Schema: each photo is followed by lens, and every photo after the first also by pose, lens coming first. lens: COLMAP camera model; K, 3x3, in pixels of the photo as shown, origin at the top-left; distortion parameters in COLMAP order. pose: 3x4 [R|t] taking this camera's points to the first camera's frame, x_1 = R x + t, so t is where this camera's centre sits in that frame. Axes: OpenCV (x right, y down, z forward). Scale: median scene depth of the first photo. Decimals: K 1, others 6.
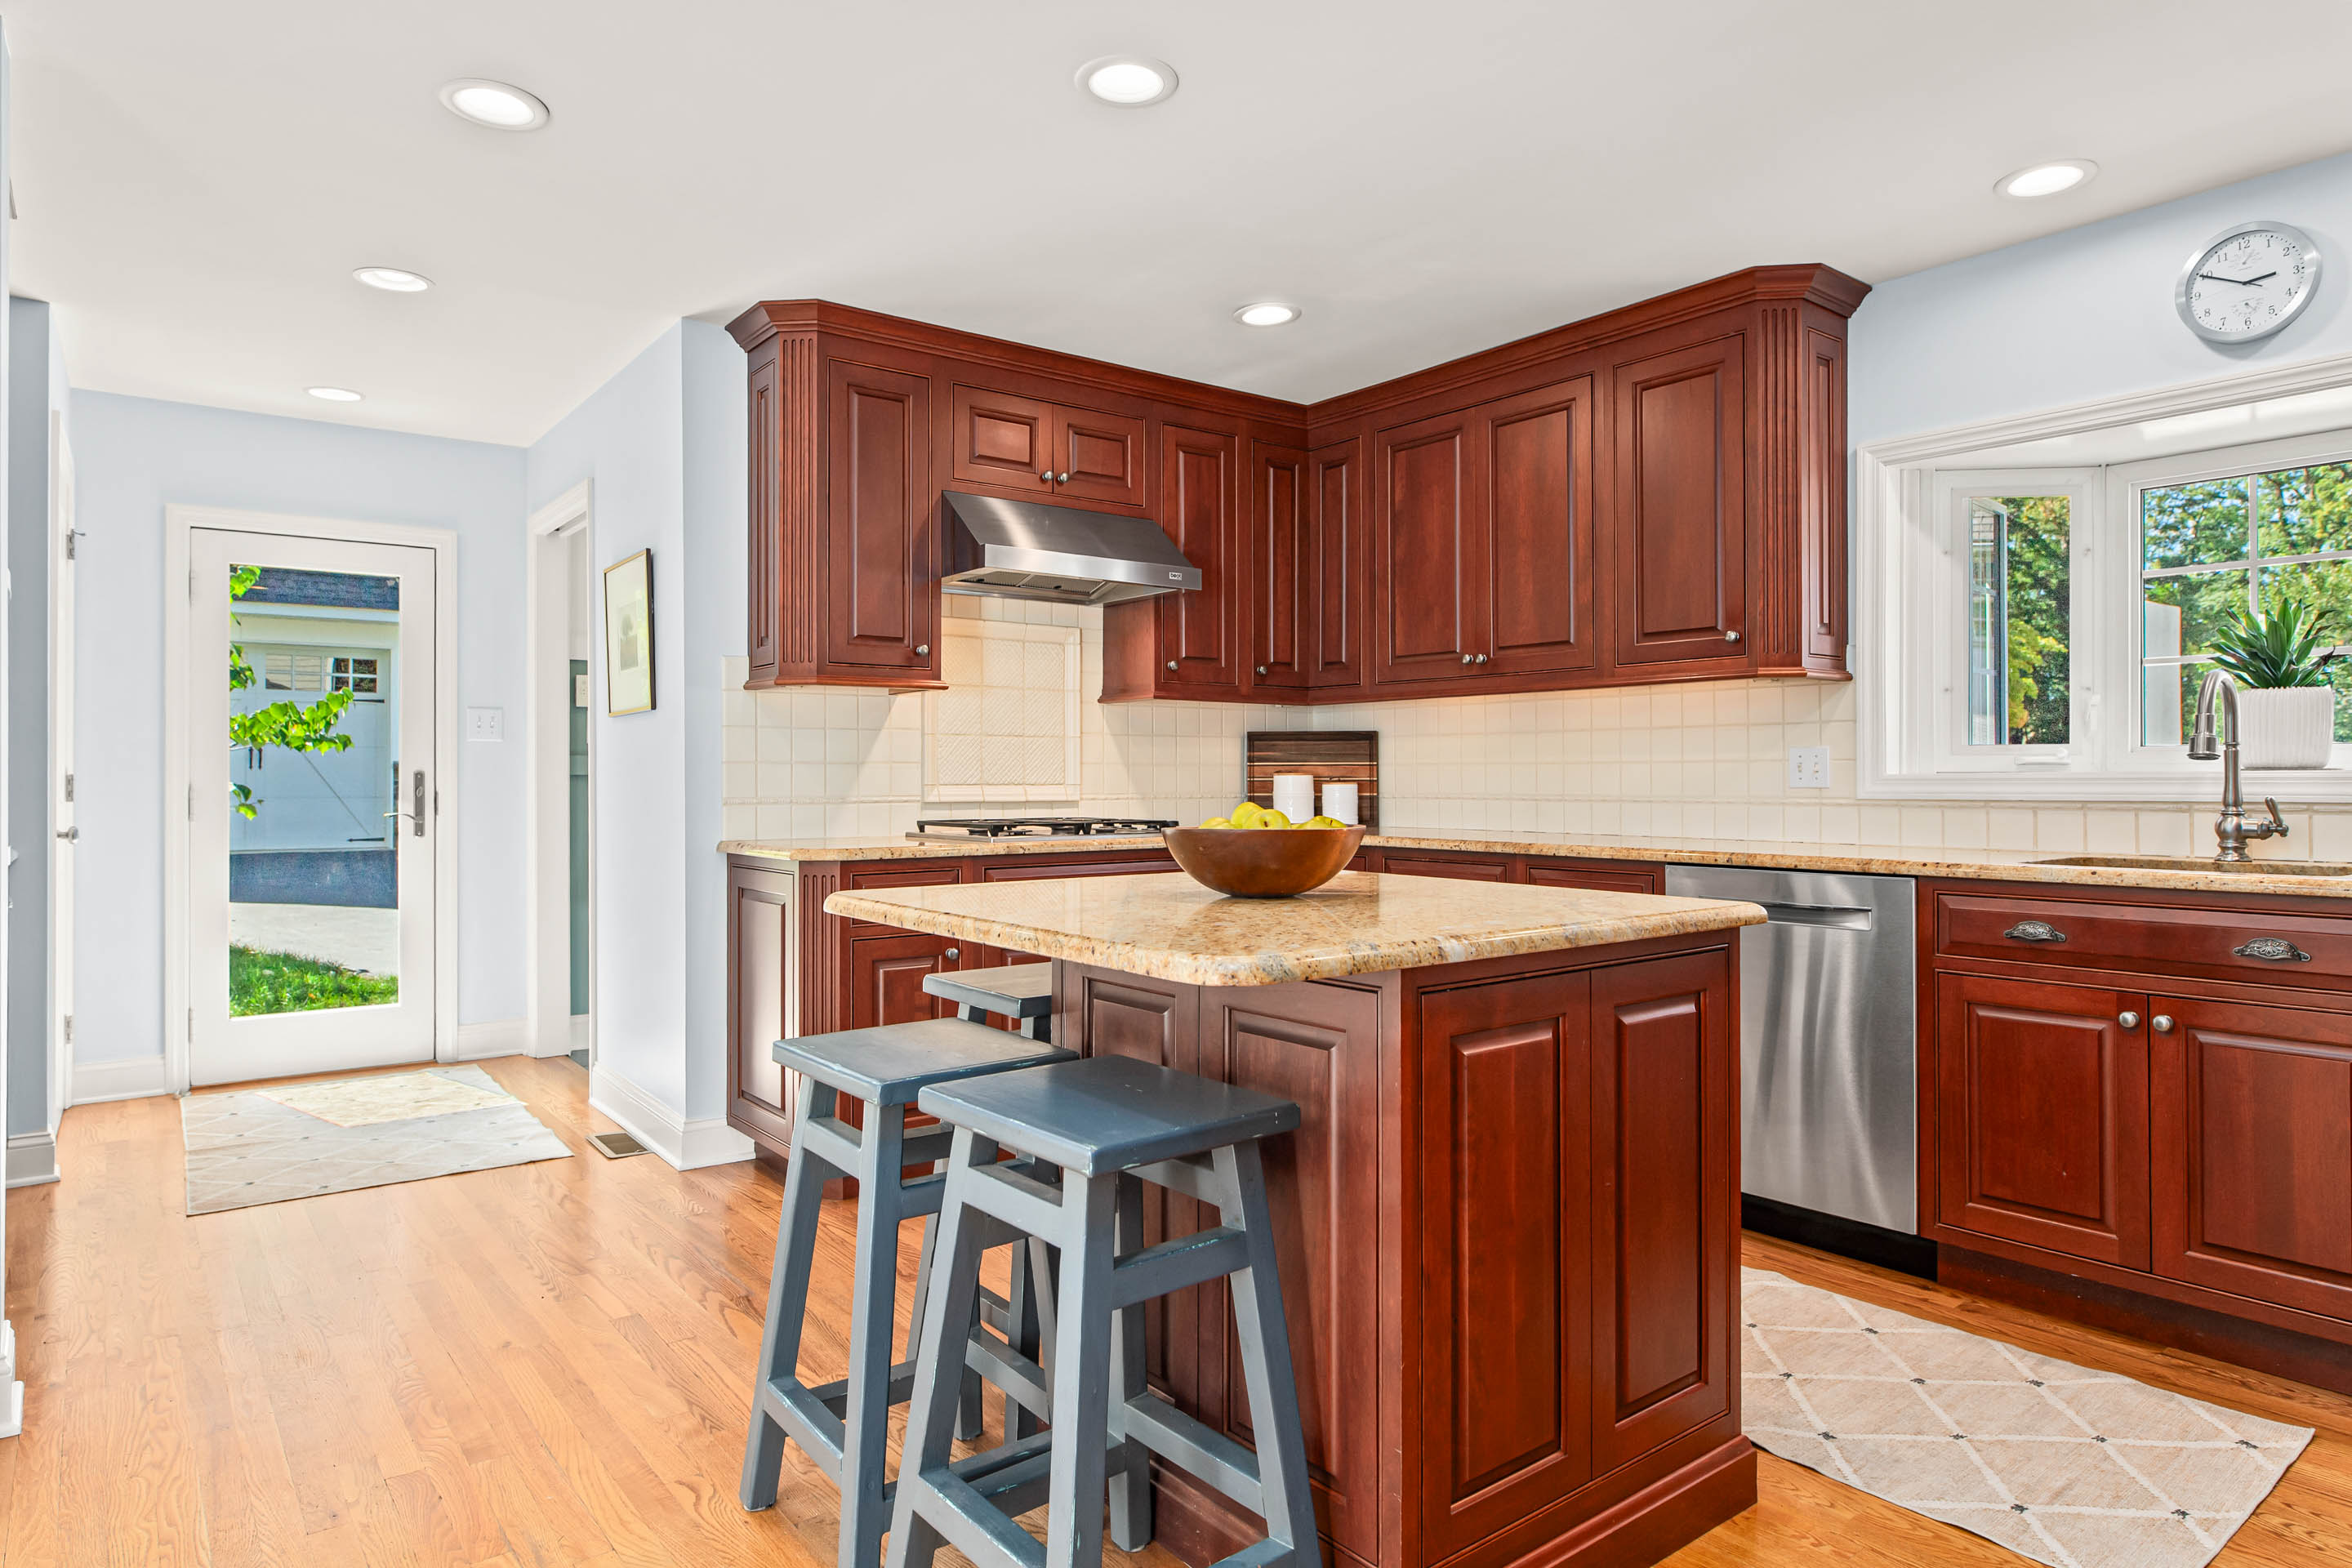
lens RADIAL K [[1351.0, 0, 1176.5], [0, 1351.0, 792.4], [0, 0, 1]] dist [0.003023, -0.004008]
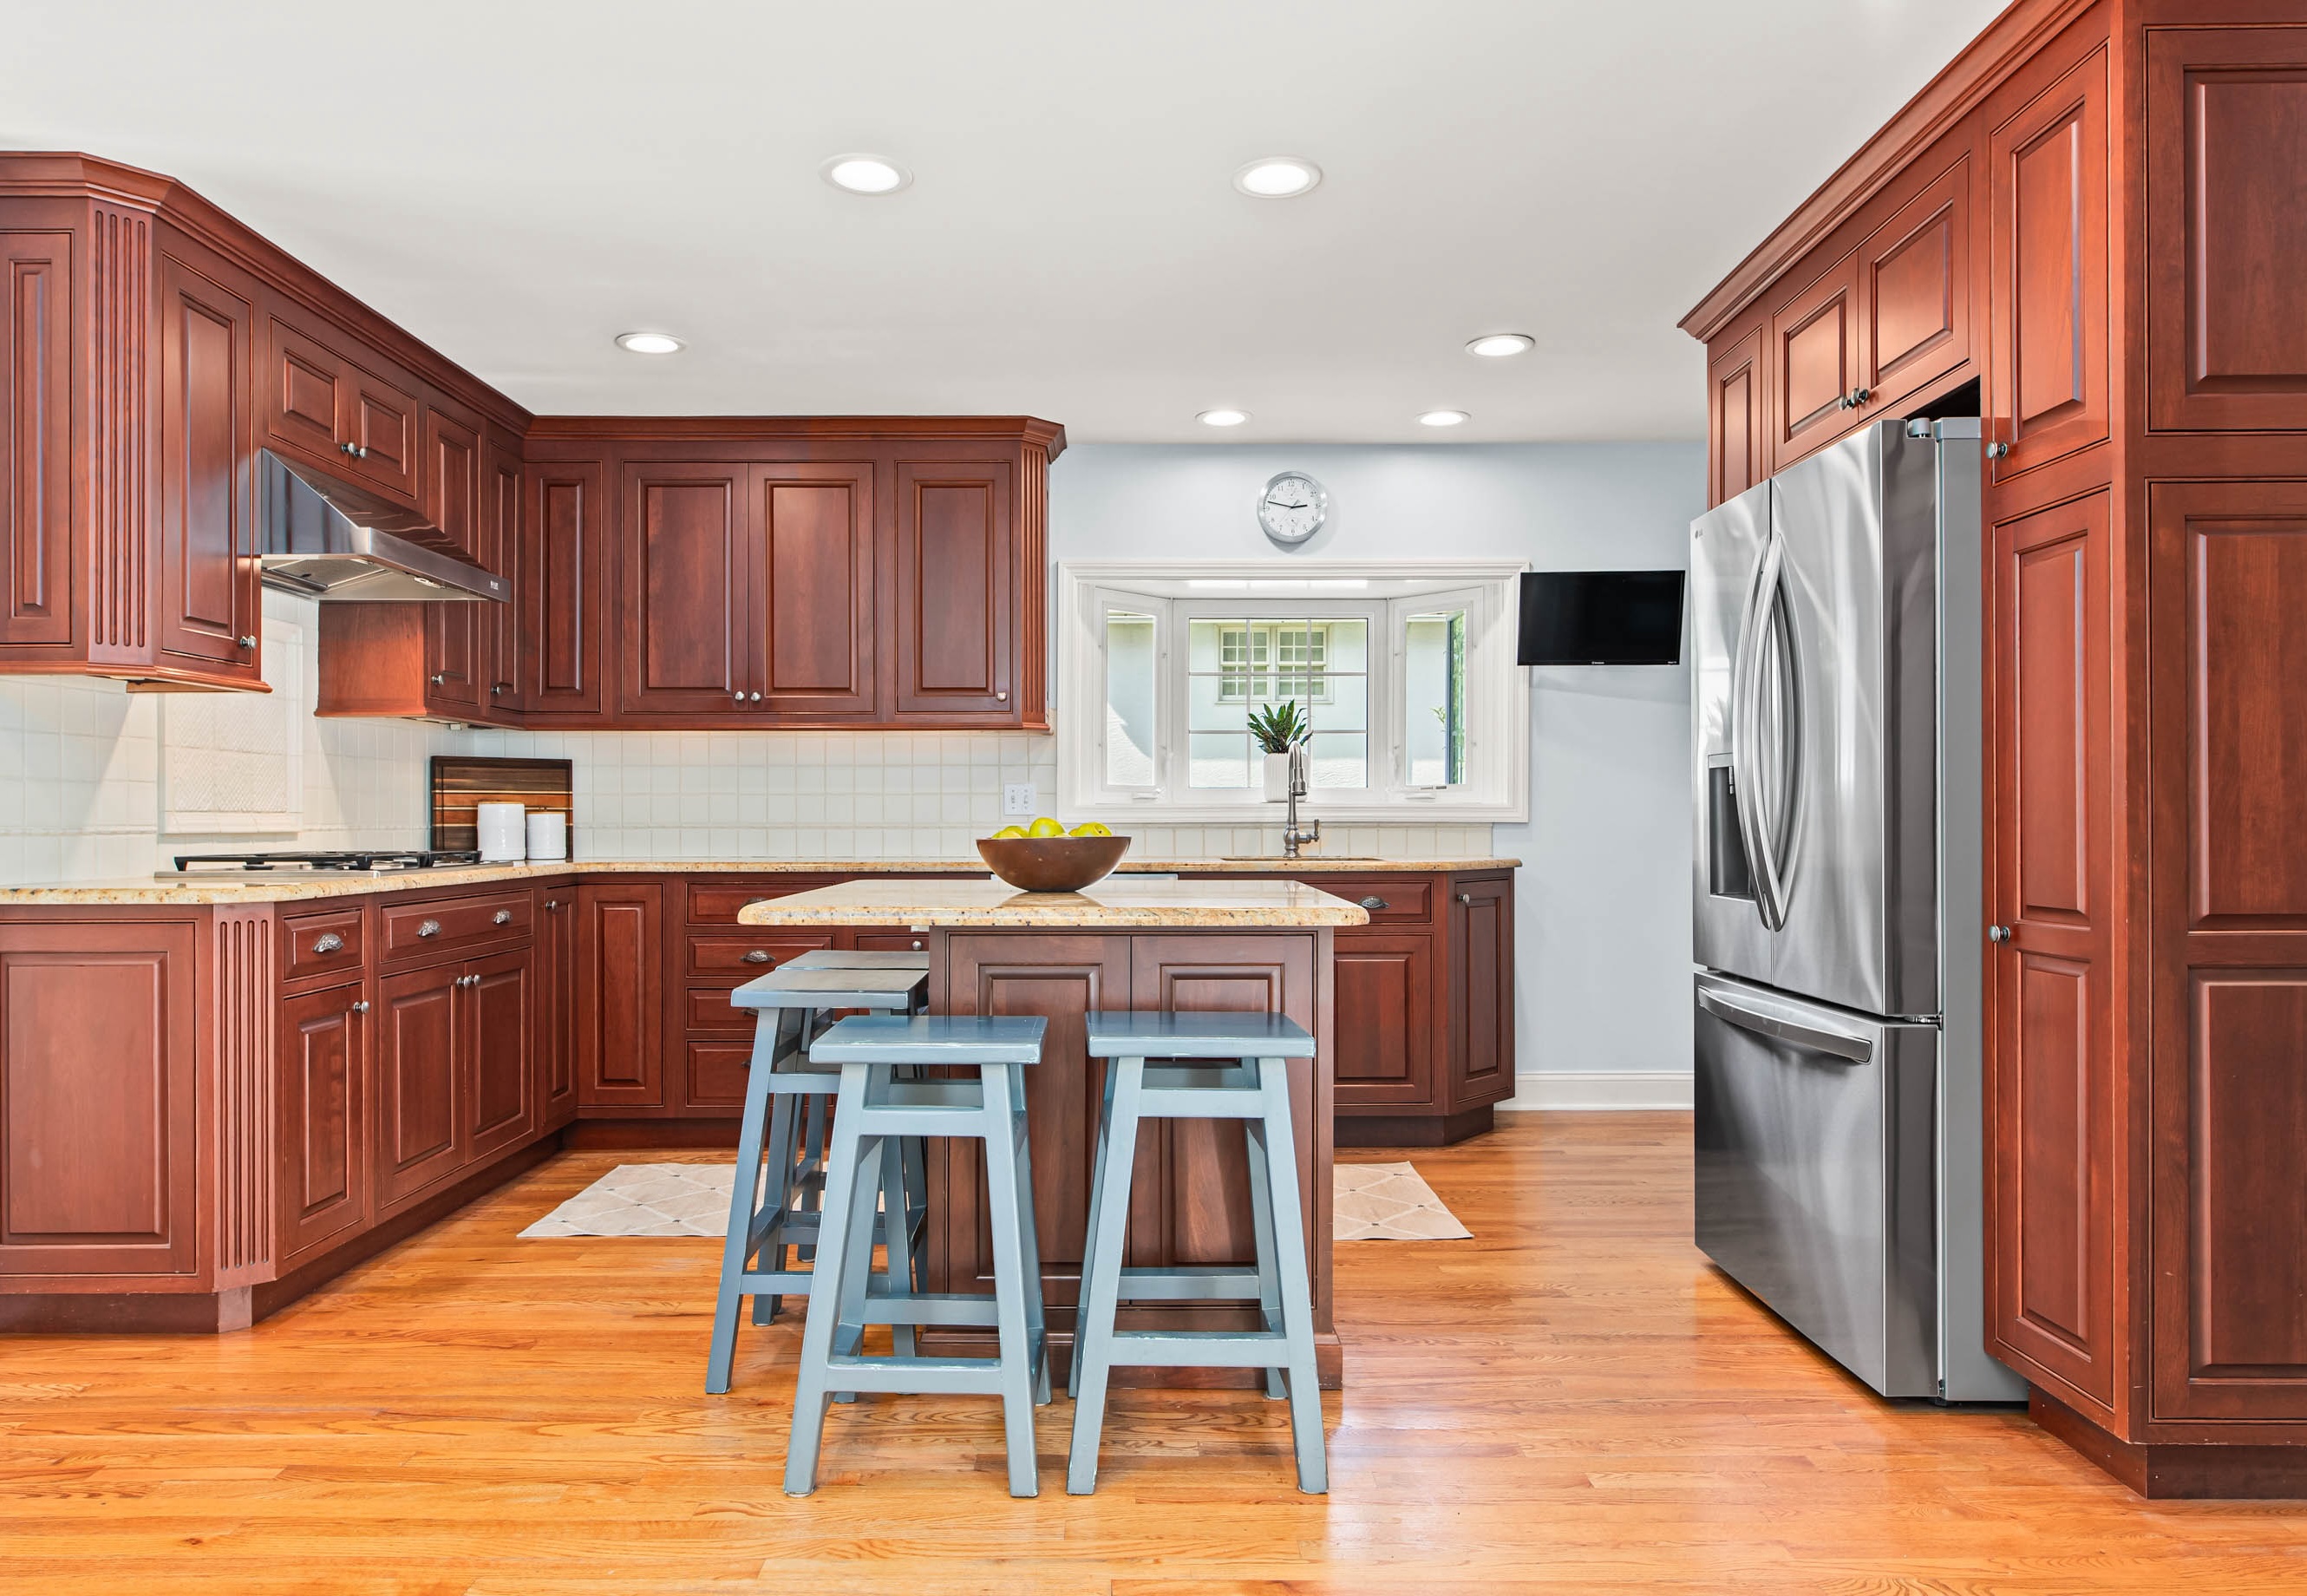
lens RADIAL K [[1402.2, 0, 1115.9], [0, 1402.2, 843.7], [0, 0, 1]] dist [0.000399, 0.000592]
pose [[0.625632, -0.014135, 0.779990, -0.488907], [0.009303, 0.999900, 0.010659, 0.010105], [-0.780063, 0.000588, 0.625701, 0.068835]]
